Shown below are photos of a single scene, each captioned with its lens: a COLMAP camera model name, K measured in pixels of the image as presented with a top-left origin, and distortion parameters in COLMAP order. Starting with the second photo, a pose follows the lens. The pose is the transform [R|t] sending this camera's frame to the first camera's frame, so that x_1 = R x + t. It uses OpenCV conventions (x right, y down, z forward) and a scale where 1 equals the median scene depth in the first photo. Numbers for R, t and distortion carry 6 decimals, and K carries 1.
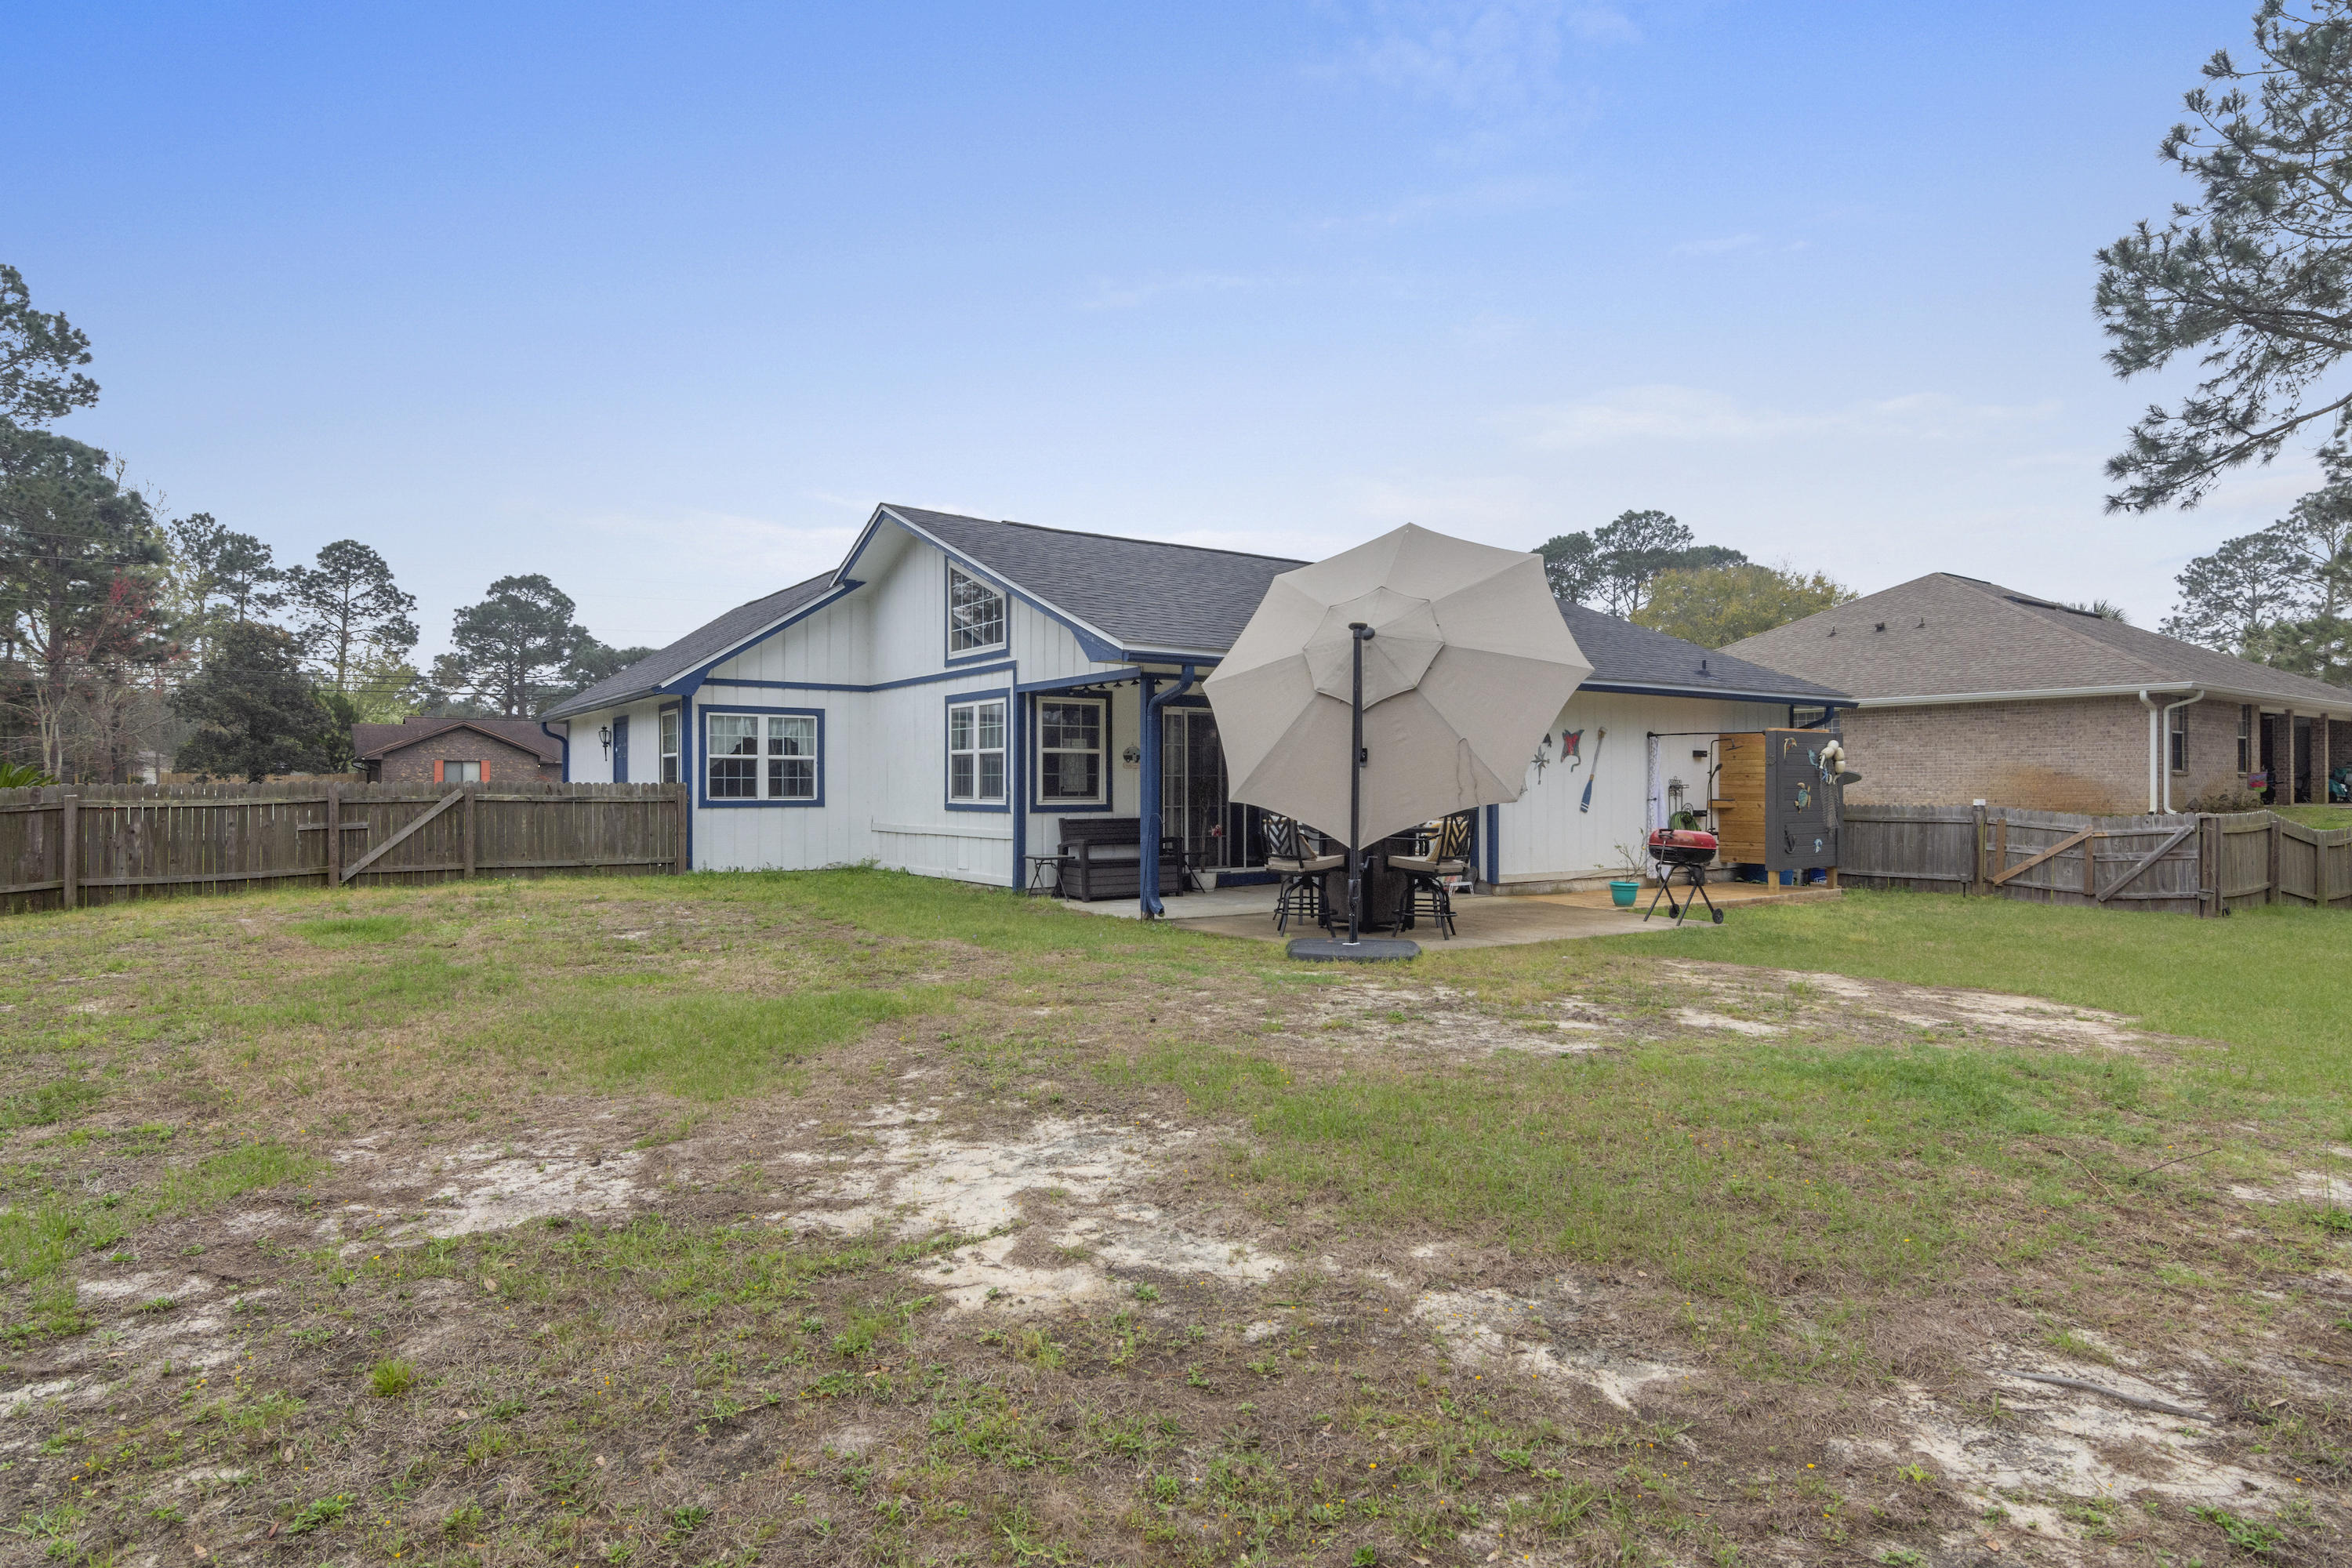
lens RADIAL K [[1258.3, 0, 1183.4], [0, 1258.3, 787.2], [0, 0, 1]] dist [0.002564, 0.001058]
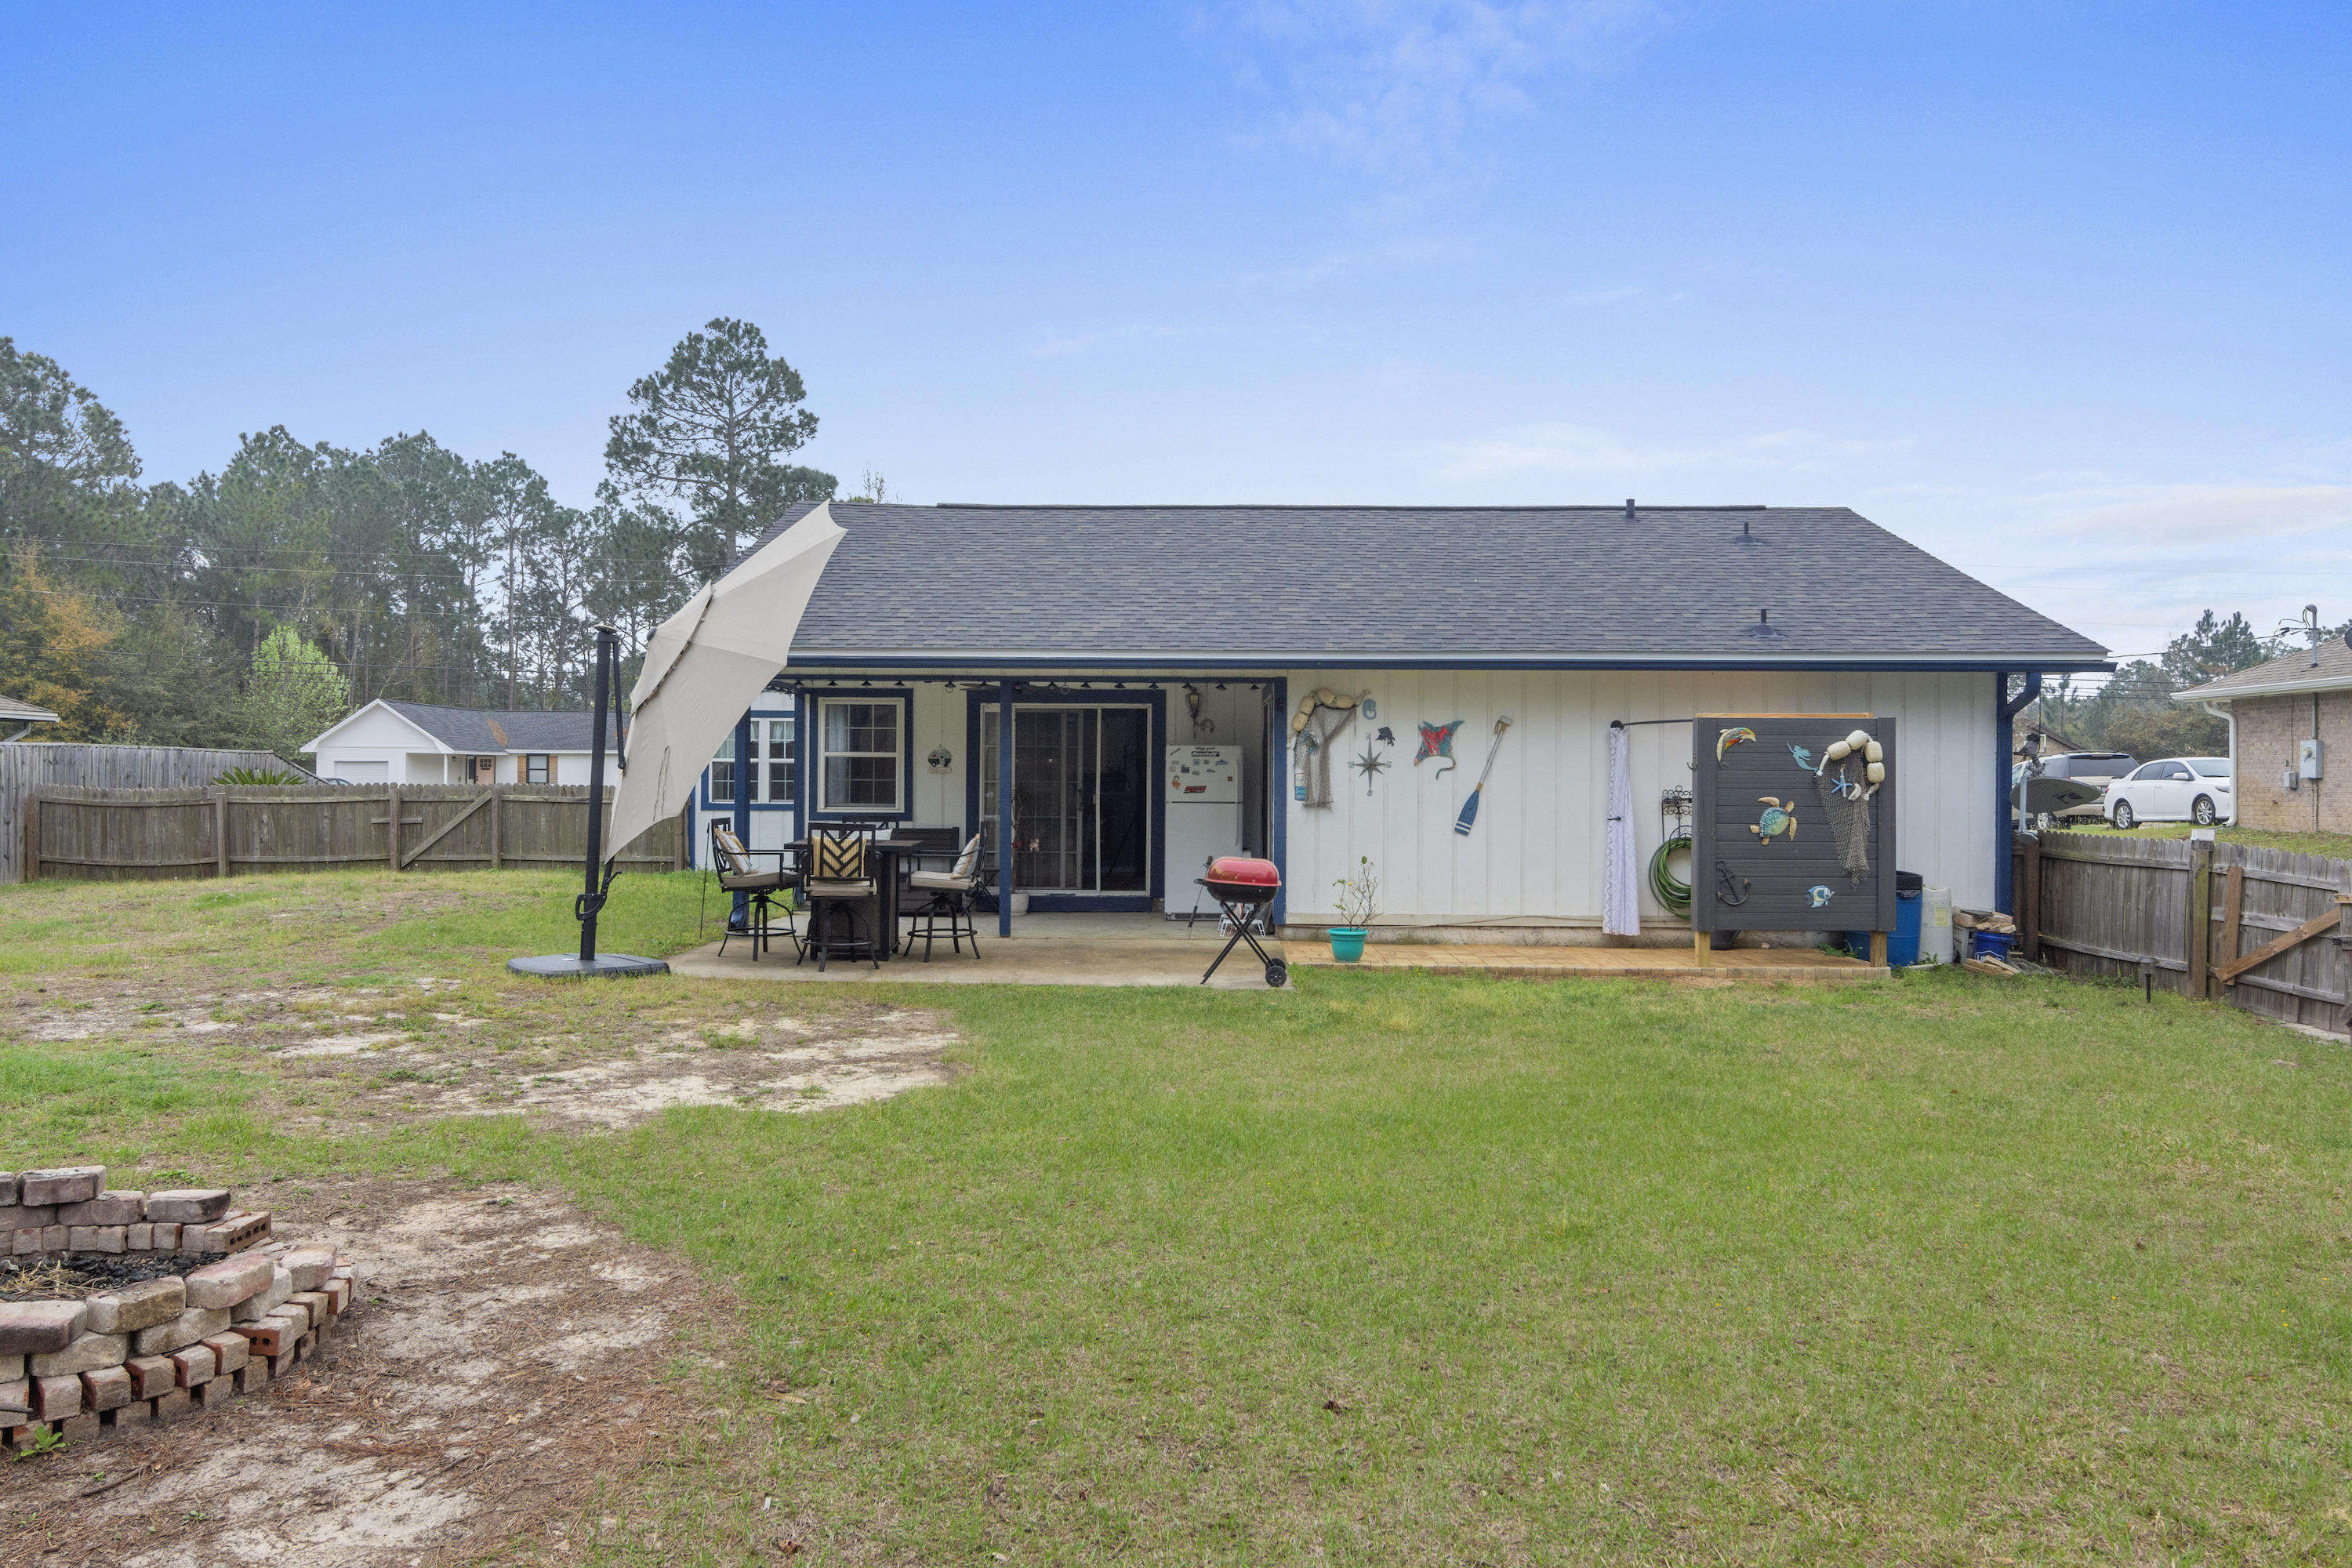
lens RADIAL K [[1613.0, 0, 1173.6], [0, 1613.0, 785.3], [0, 0, 1]] dist [0.006578, 0.001454]
pose [[0.813624, 0.006132, -0.581360, 0.780189], [-0.007386, 0.999973, 0.000210, -0.008046], [0.581345, 0.004124, 0.813647, 0.161158]]
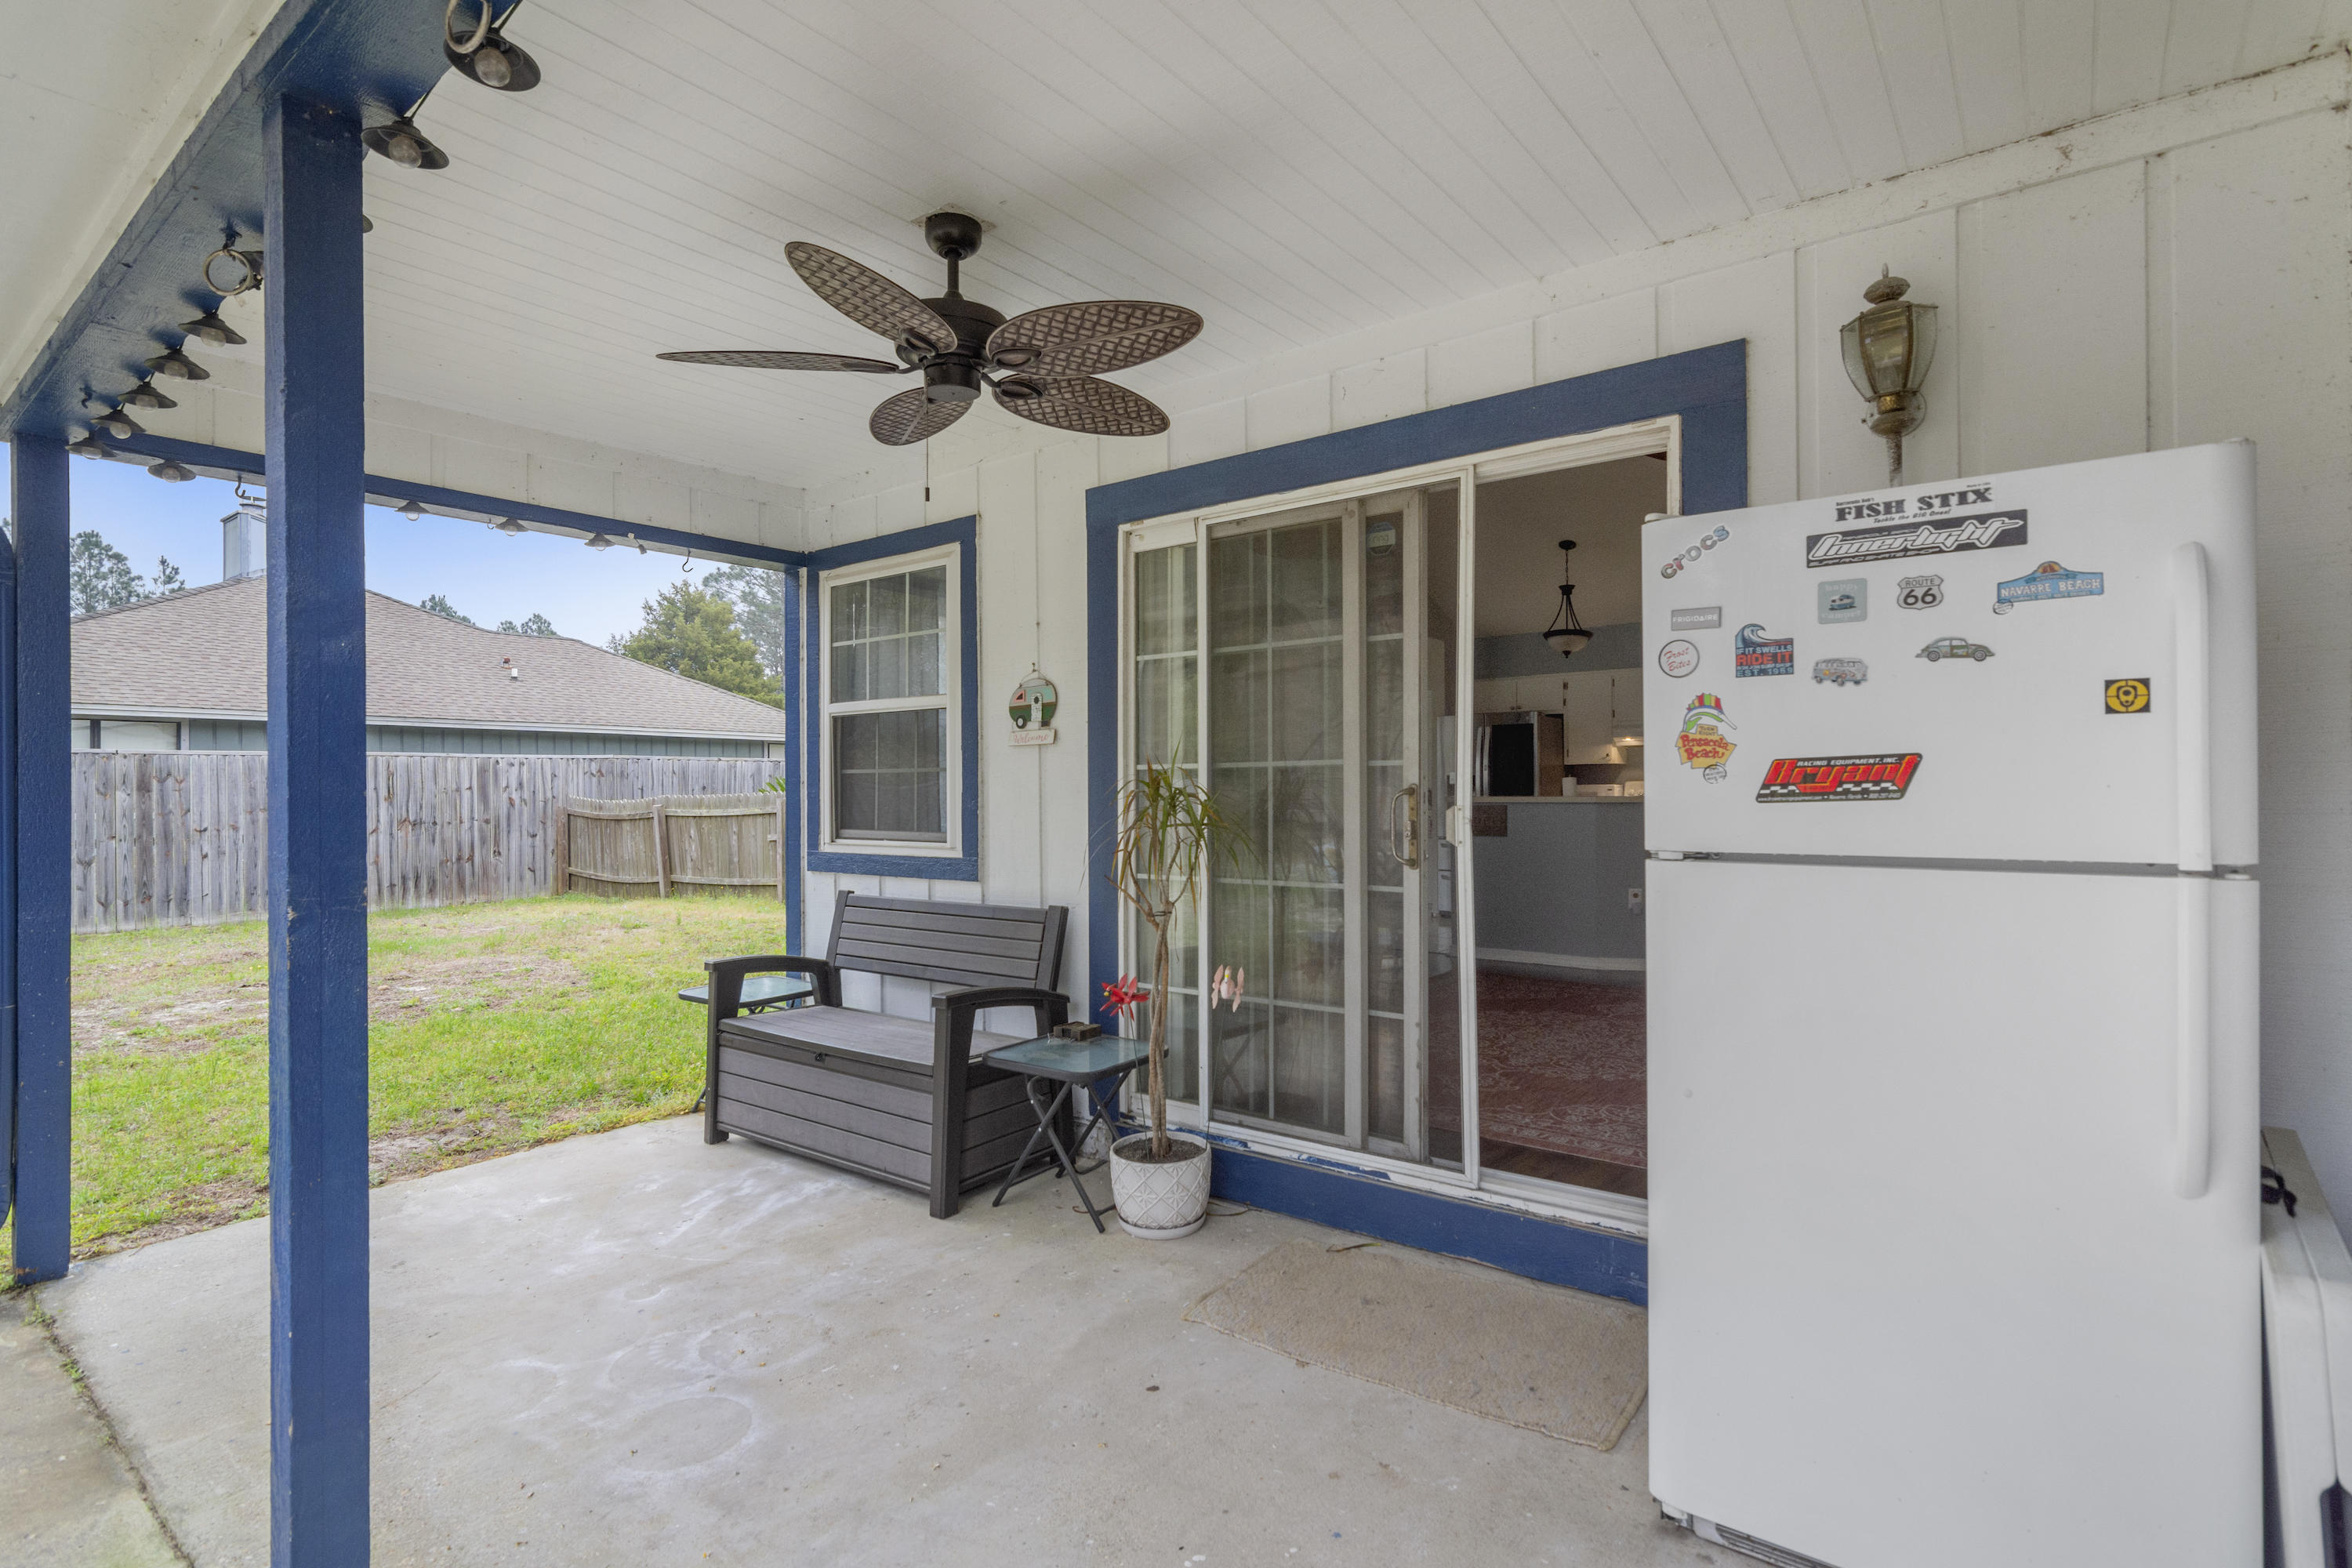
lens RADIAL K [[1139.0, 0, 1173.1], [0, 1139.0, 792.6], [0, 0, 1]] dist [0.010279, -0.003267]
pose [[0.282649, 0.000947, -0.959223, 0.243892], [0.007488, 0.999967, 0.003194, -0.004379], [0.959194, -0.008086, 0.282633, 0.970633]]
